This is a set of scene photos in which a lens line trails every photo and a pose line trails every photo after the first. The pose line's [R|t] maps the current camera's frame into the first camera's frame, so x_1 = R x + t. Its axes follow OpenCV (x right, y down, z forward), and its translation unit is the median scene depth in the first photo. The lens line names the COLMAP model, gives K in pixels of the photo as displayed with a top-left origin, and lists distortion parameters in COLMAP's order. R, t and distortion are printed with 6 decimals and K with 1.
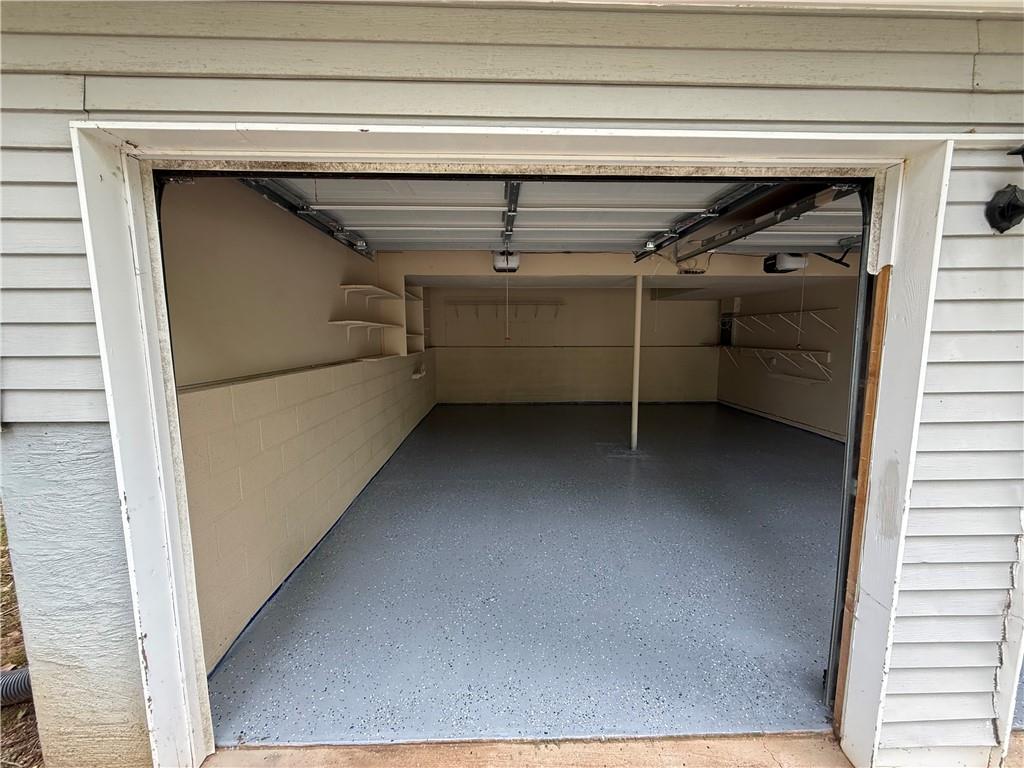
lens RADIAL K [[410.7, 0, 512.0], [0, 410.7, 384.0], [0, 0, 1]] dist [0.019252, 0.000039]
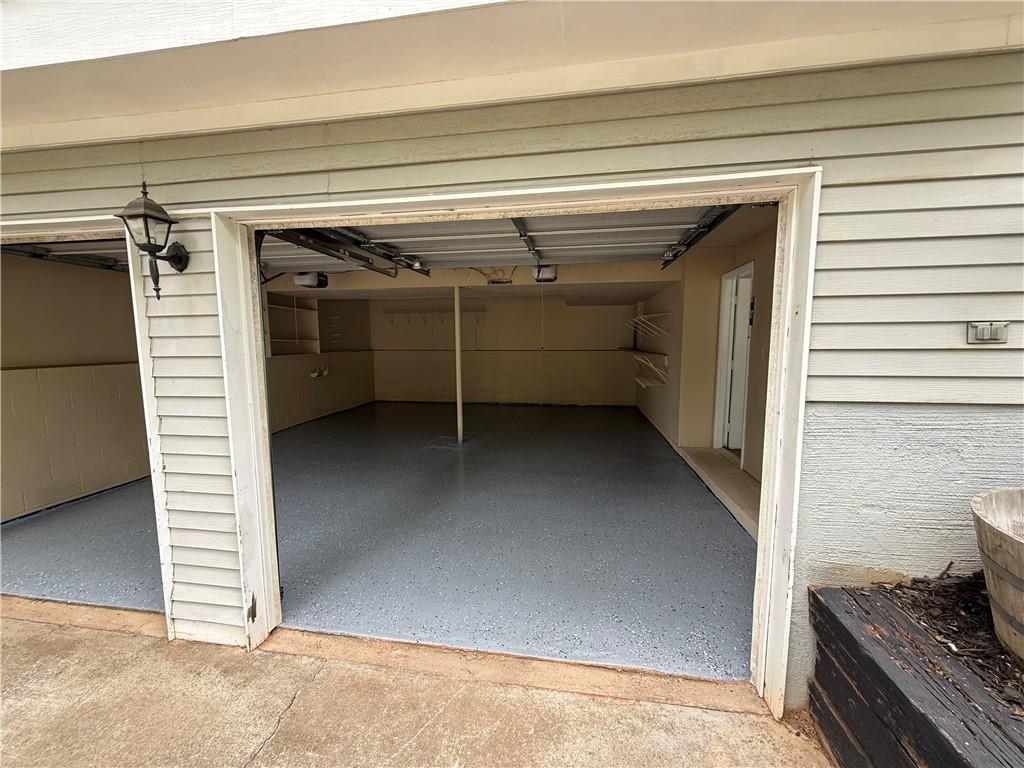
lens RADIAL K [[410.7, 0, 512.0], [0, 410.7, 384.0], [0, 0, 1]] dist [0.019252, 0.000039]
pose [[0.975665, 0.018444, -0.218489, 0.681231], [-0.021226, 0.999721, -0.010392, 0.009949], [0.218236, 0.014777, 0.975784, -0.053288]]
